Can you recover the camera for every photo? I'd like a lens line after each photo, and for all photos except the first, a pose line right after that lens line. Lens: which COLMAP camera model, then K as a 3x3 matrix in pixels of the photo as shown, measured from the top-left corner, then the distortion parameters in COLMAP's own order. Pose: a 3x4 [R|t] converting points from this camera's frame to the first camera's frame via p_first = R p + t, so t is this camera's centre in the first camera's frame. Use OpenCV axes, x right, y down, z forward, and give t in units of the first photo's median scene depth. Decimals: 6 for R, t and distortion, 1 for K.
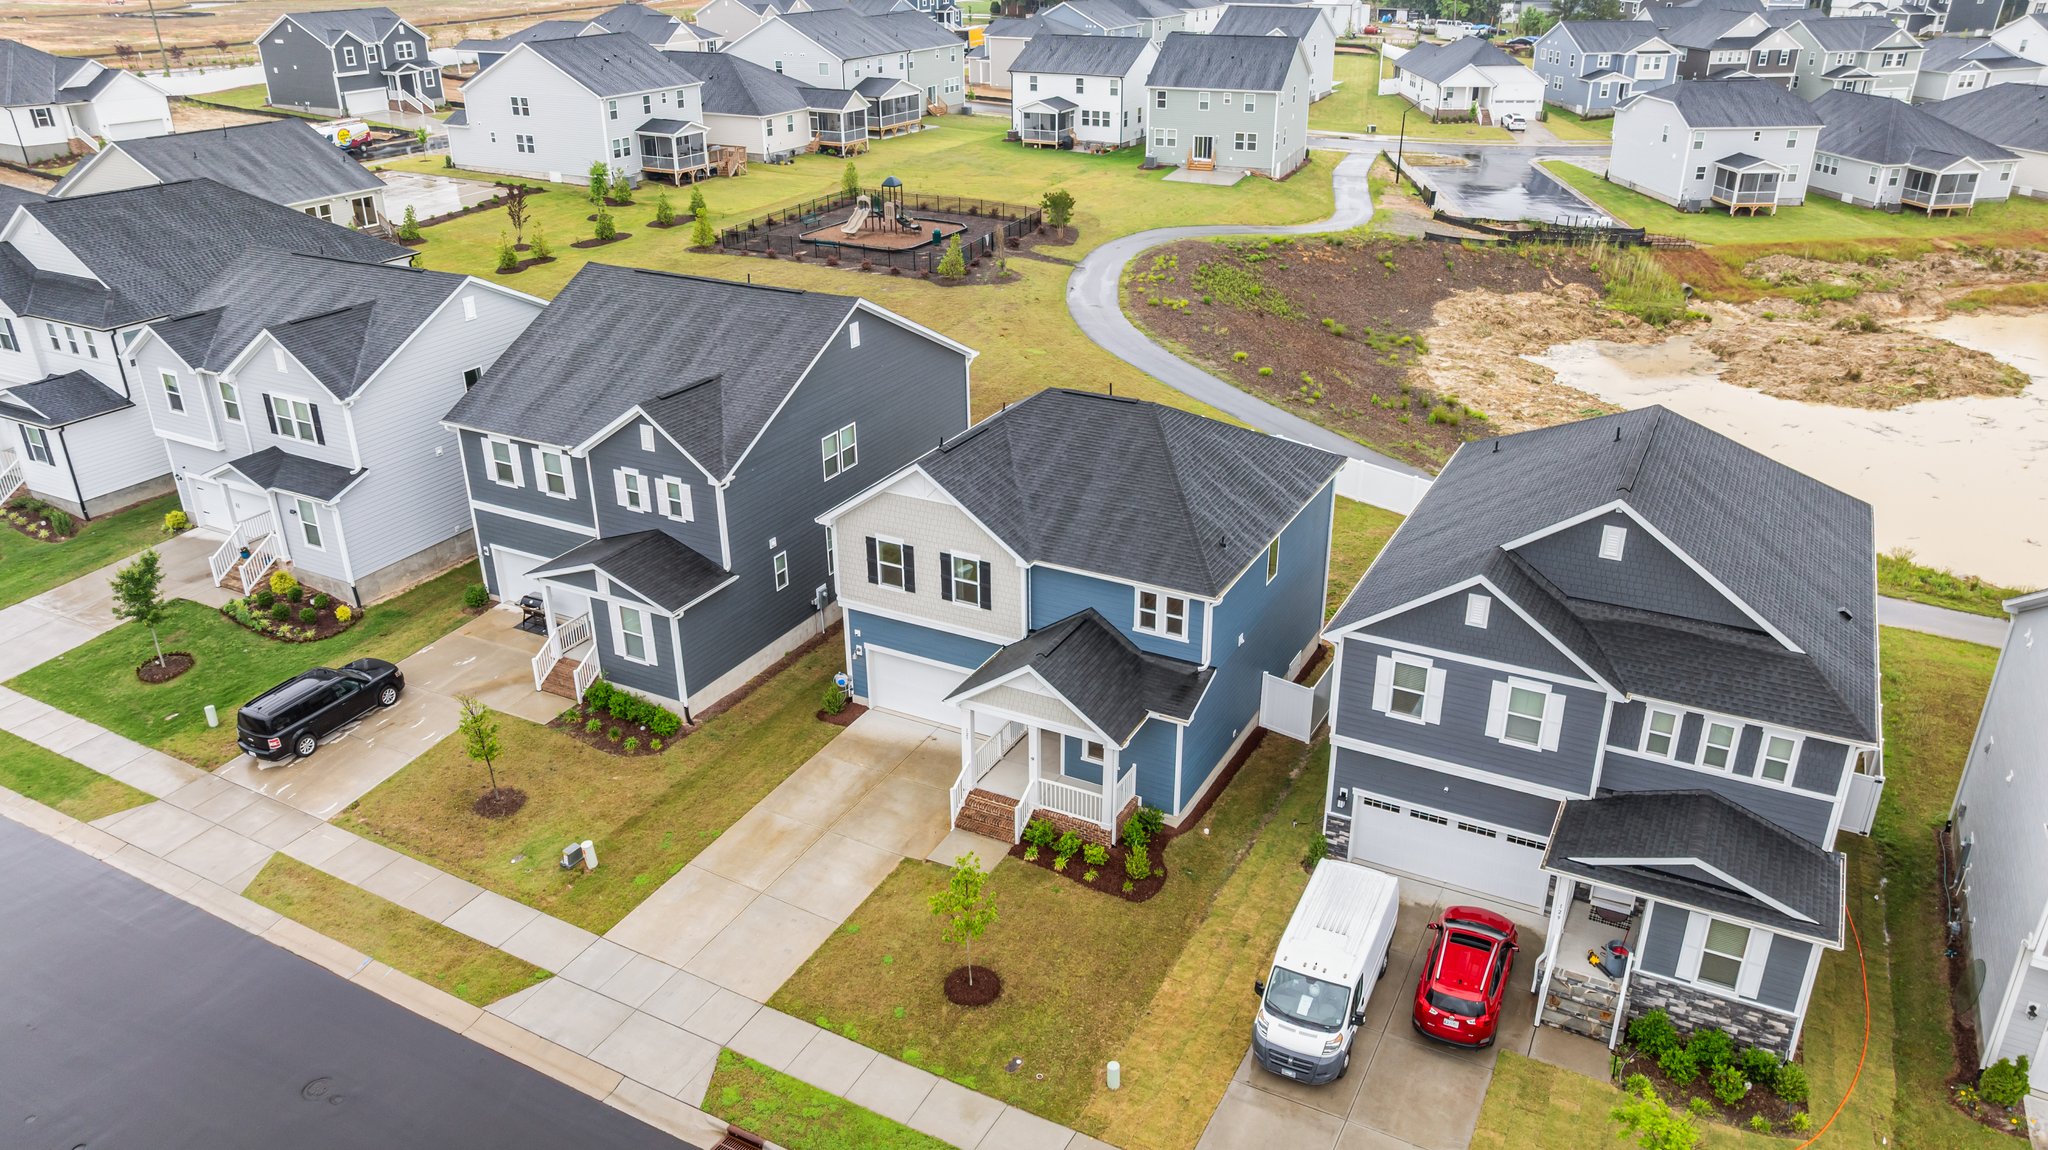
lens RADIAL K [[1444.9, 0, 1035.1], [0, 1444.9, 569.9], [0, 0, 1]] dist [-0.029167, 0.024859]
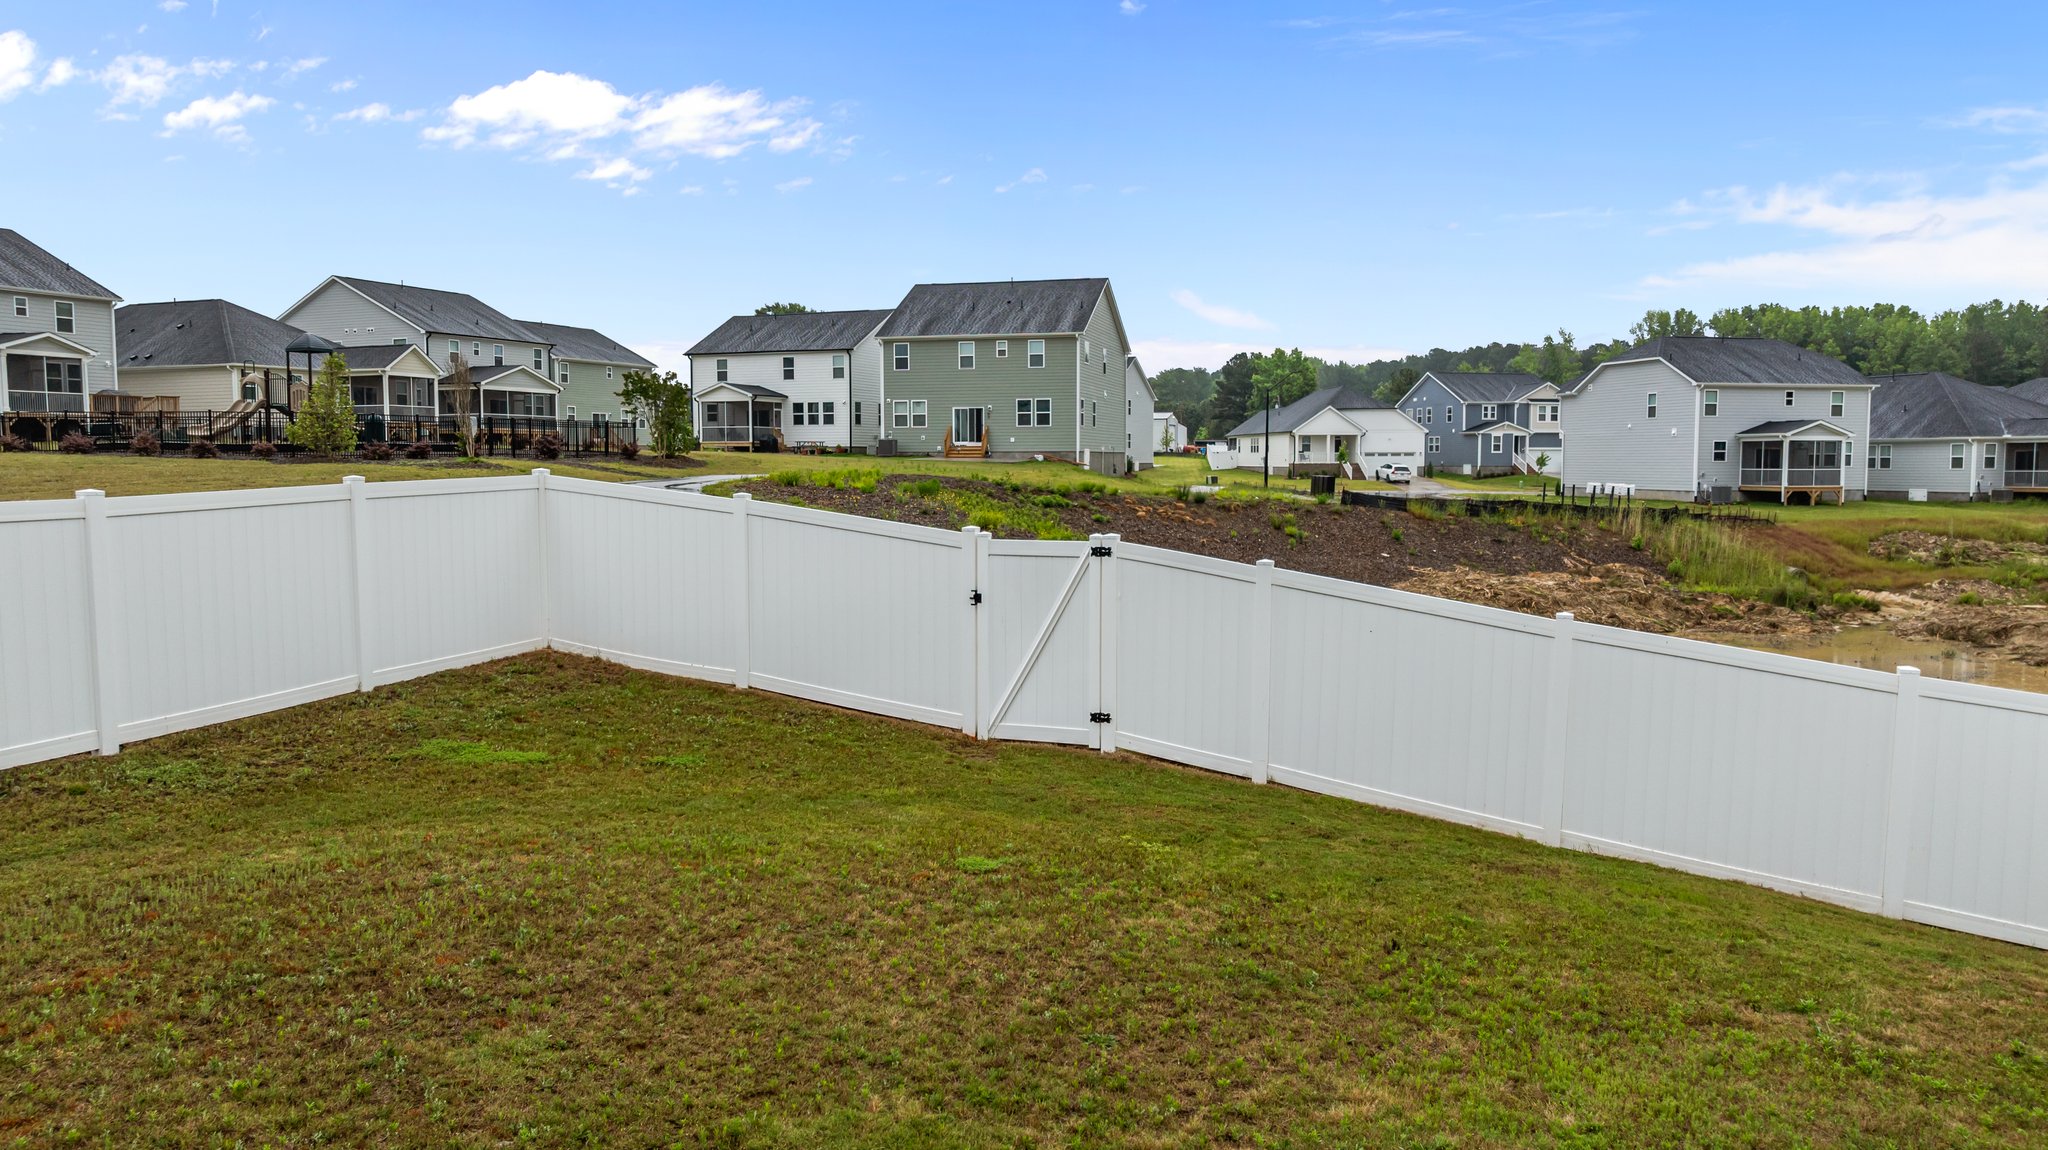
lens RADIAL K [[1444.4, 0, 1035.1], [0, 1444.4, 574.0], [0, 0, 1]] dist [-0.022066, 0.004001]
pose [[0.993179, -0.007742, 0.116344, 0.185788], [0.047454, 0.938260, -0.342661, -0.029540], [-0.106507, 0.345845, 0.932227, 1.108129]]
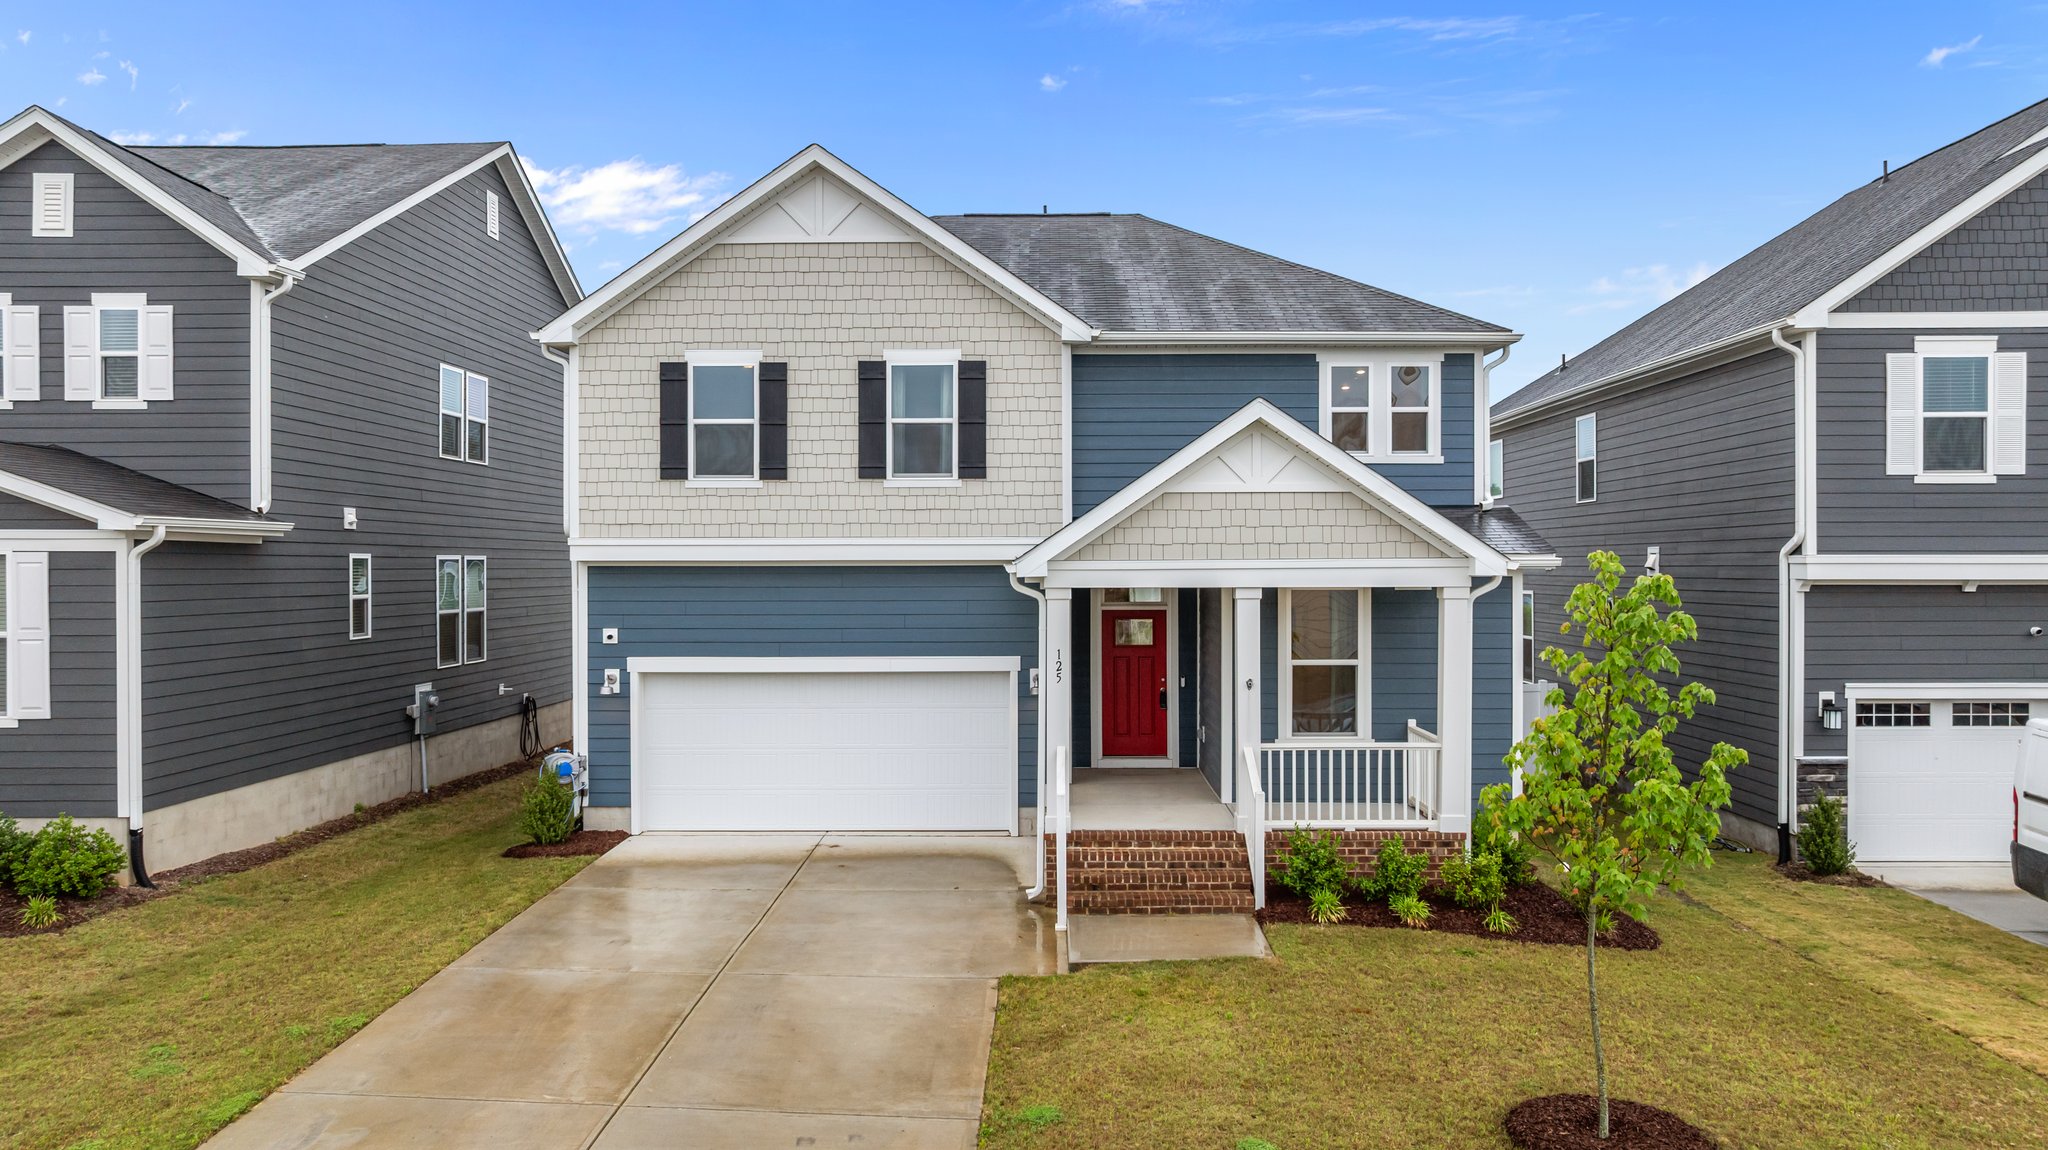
lens RADIAL K [[1444.4, 0, 1035.1], [0, 1444.4, 574.0], [0, 0, 1]] dist [-0.022066, 0.004001]
pose [[0.893017, 0.001701, 0.450019, -0.185363], [0.184691, 0.910511, -0.369944, 0.189878], [-0.410377, 0.413481, 0.812788, 0.545528]]
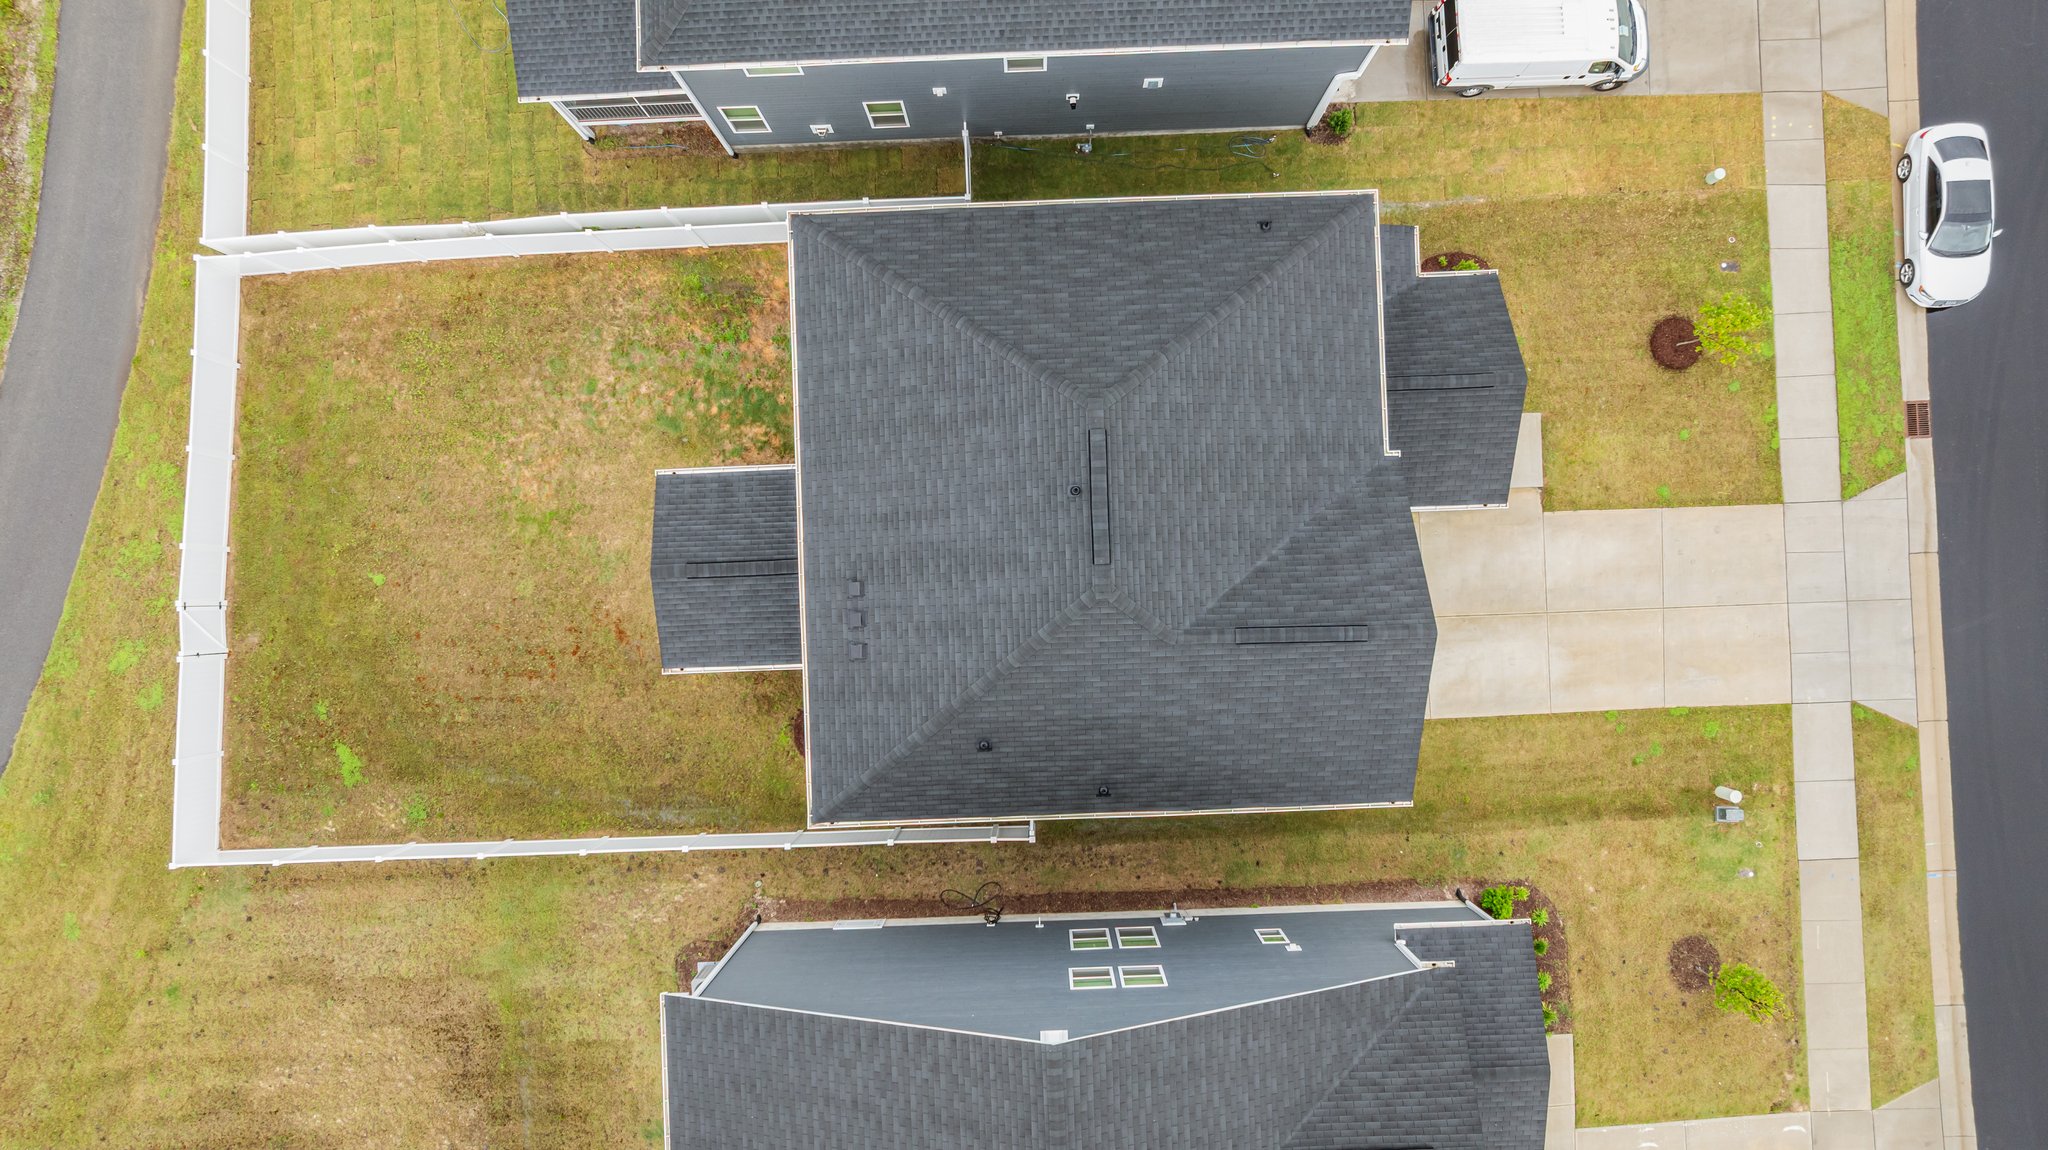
lens RADIAL K [[1444.4, 0, 1035.1], [0, 1444.4, 574.0], [0, 0, 1]] dist [-0.022066, 0.004001]
pose [[-0.496122, -0.868085, 0.017106, 0.018405], [0.368791, -0.192851, 0.909286, -0.622613], [-0.786038, 0.457425, 0.415820, 0.706726]]
